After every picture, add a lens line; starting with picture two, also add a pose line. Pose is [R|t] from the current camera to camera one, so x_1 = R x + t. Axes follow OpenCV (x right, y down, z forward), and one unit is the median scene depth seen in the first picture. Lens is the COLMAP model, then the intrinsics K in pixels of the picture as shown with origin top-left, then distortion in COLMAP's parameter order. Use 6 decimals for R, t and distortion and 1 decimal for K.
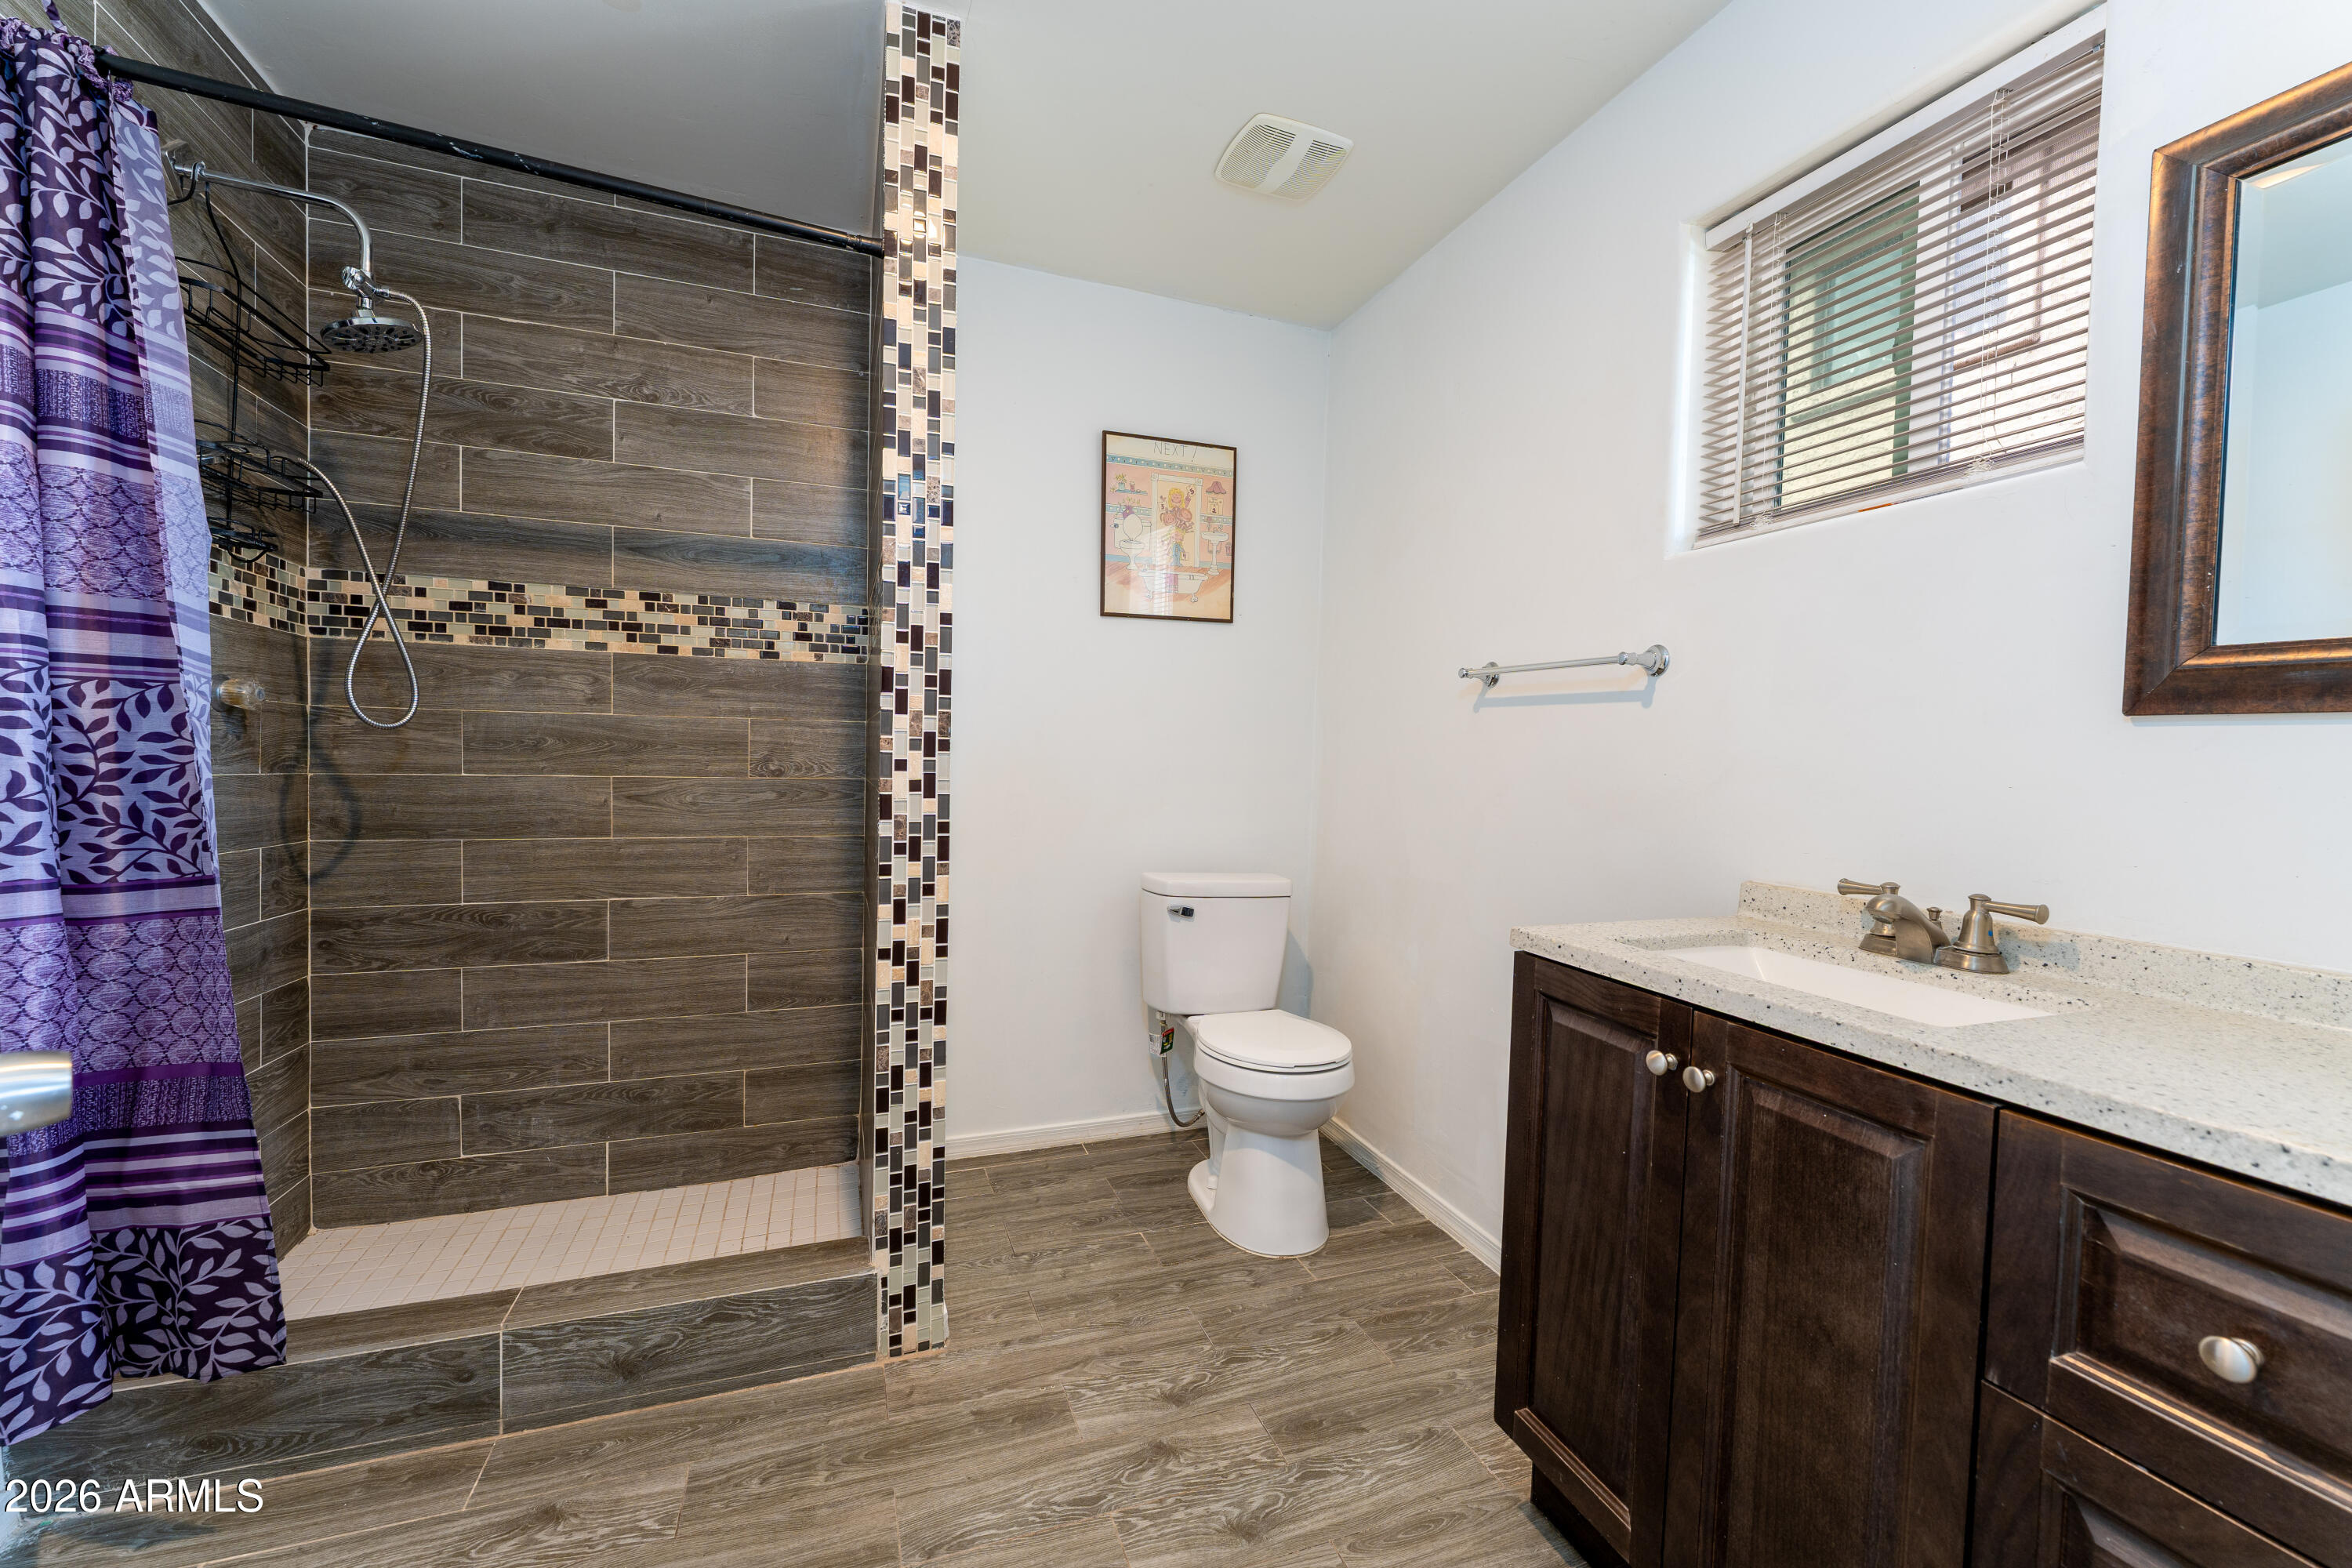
lens RADIAL K [[950.8, 0, 1168.5], [0, 950.8, 785.2], [0, 0, 1]] dist [0.000593, -0.000828]
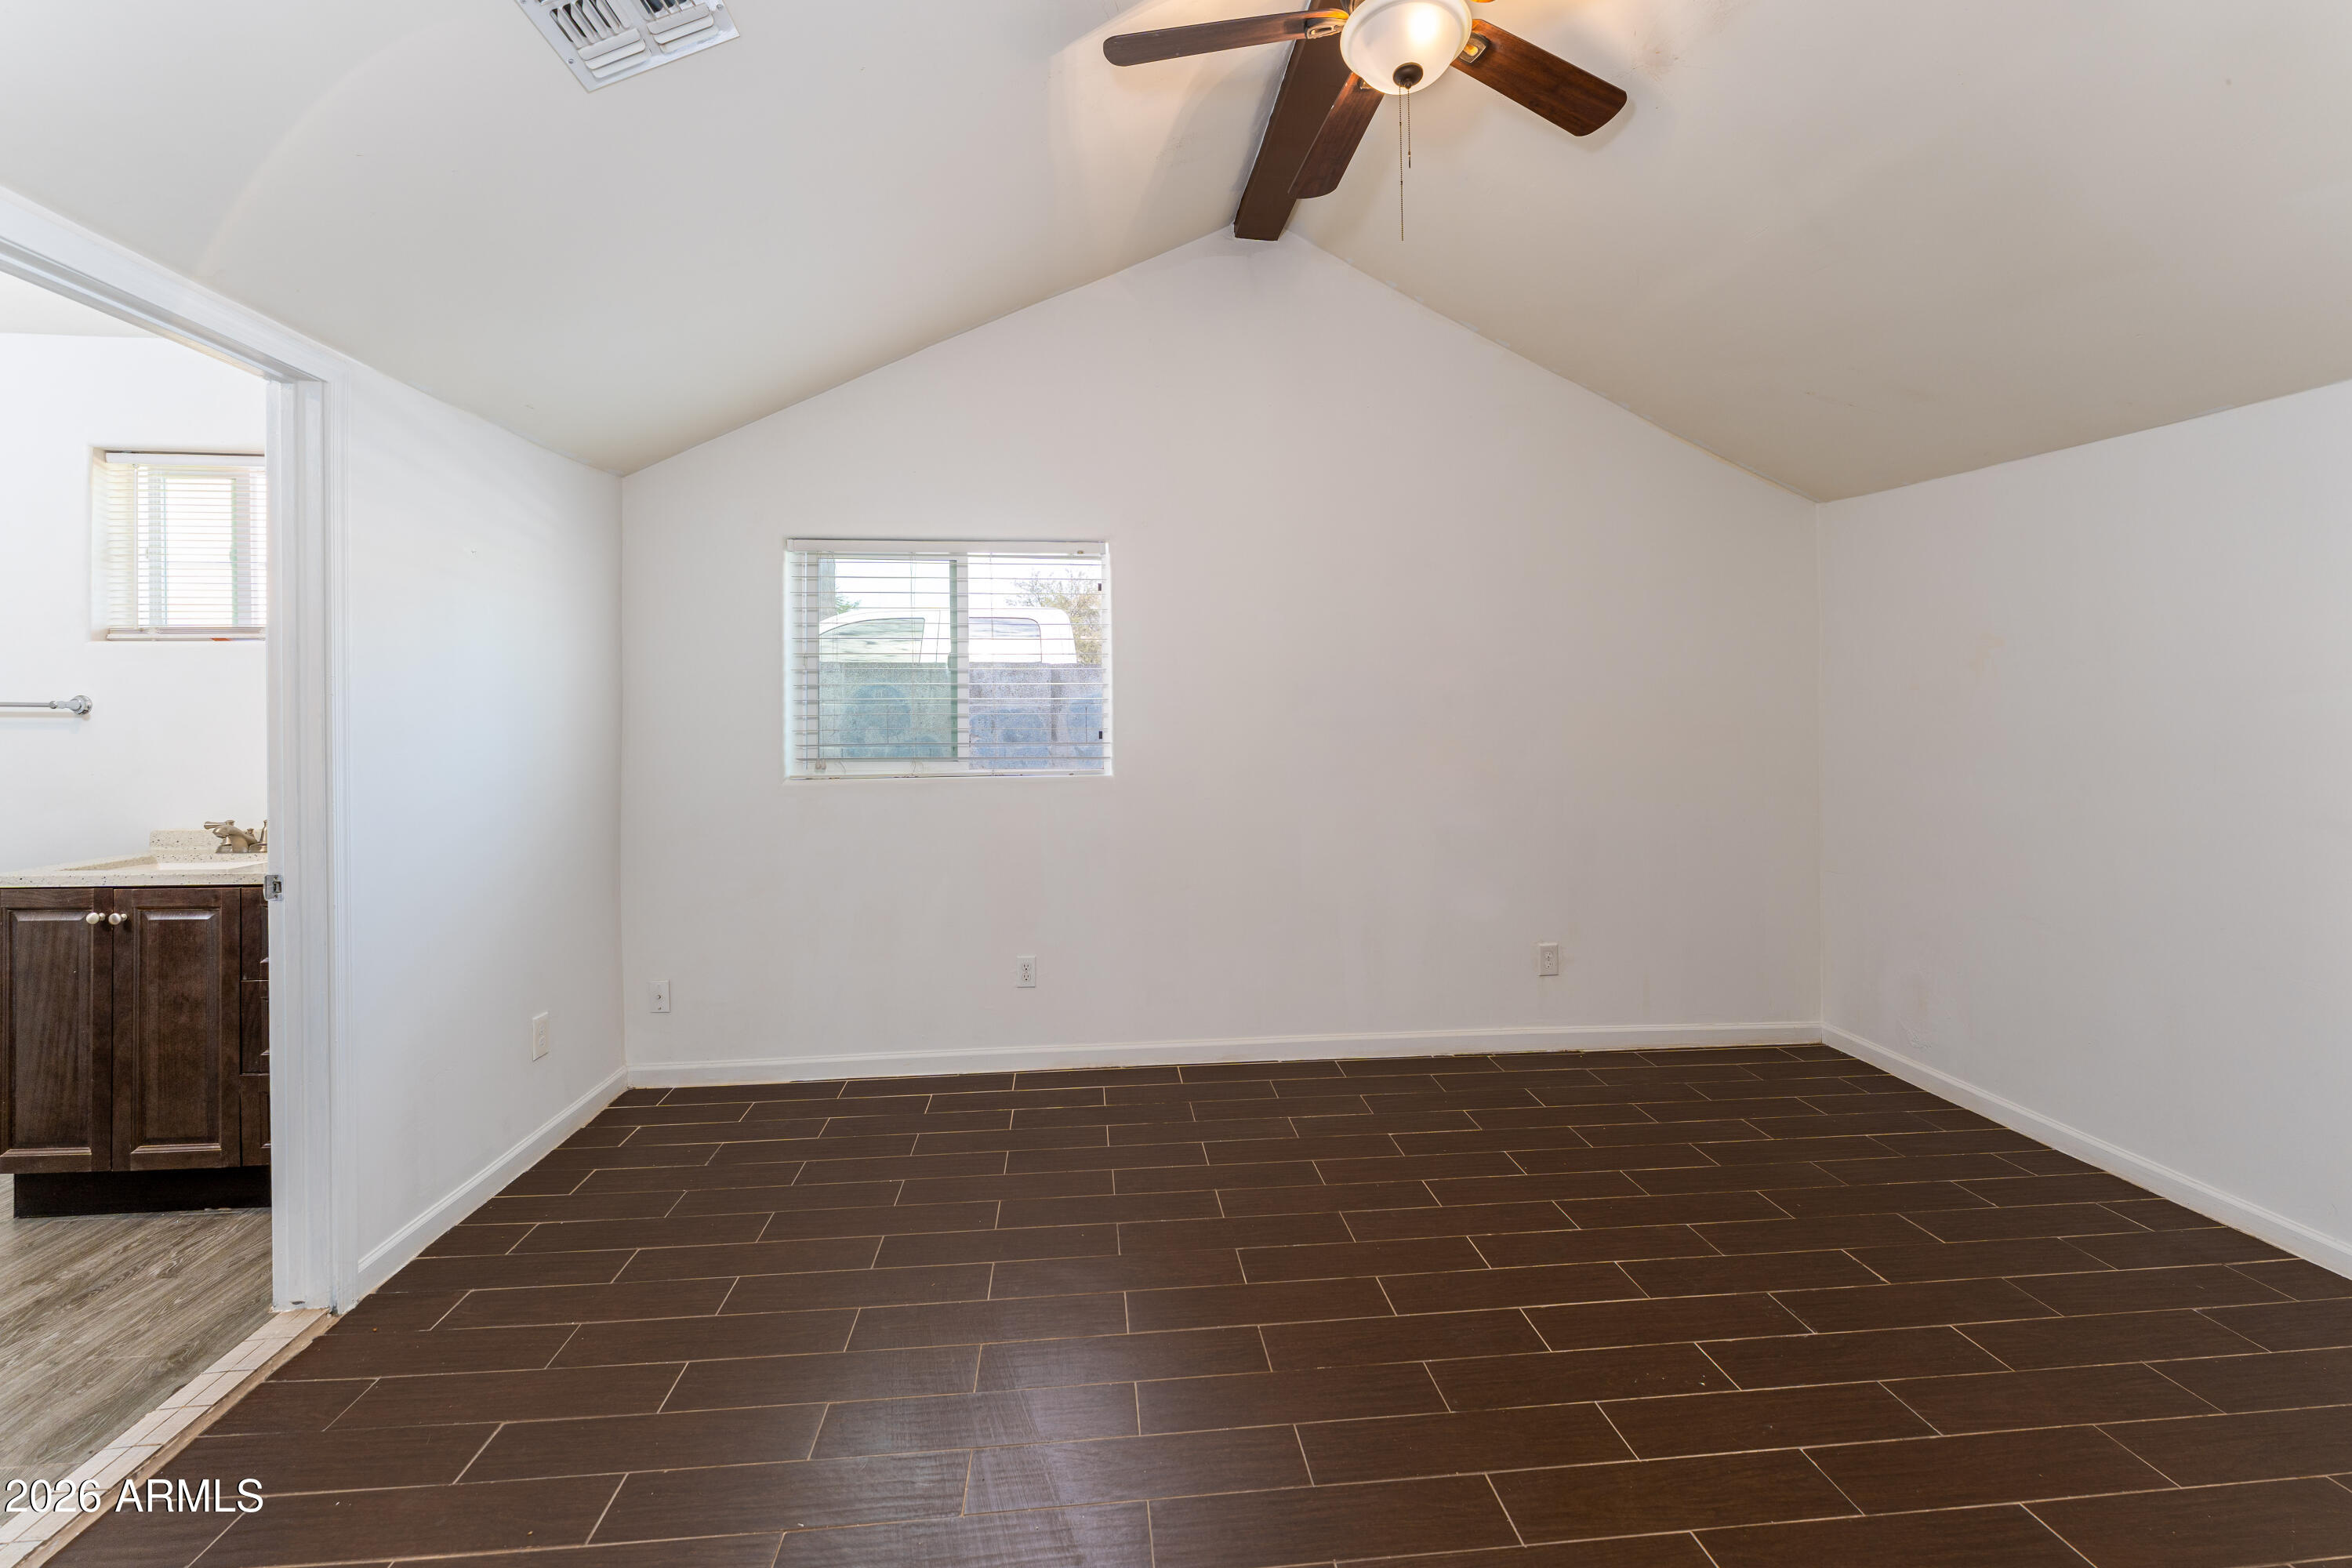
lens RADIAL K [[950.8, 0, 1132.5], [0, 950.8, 717.4], [0, 0, 1]] dist [0.000593, -0.000828]
pose [[0.263320, -0.026417, 0.964347, -0.862898], [0.045552, 0.998851, 0.014924, -0.077642], [-0.963632, 0.039998, 0.264221, -1.722024]]
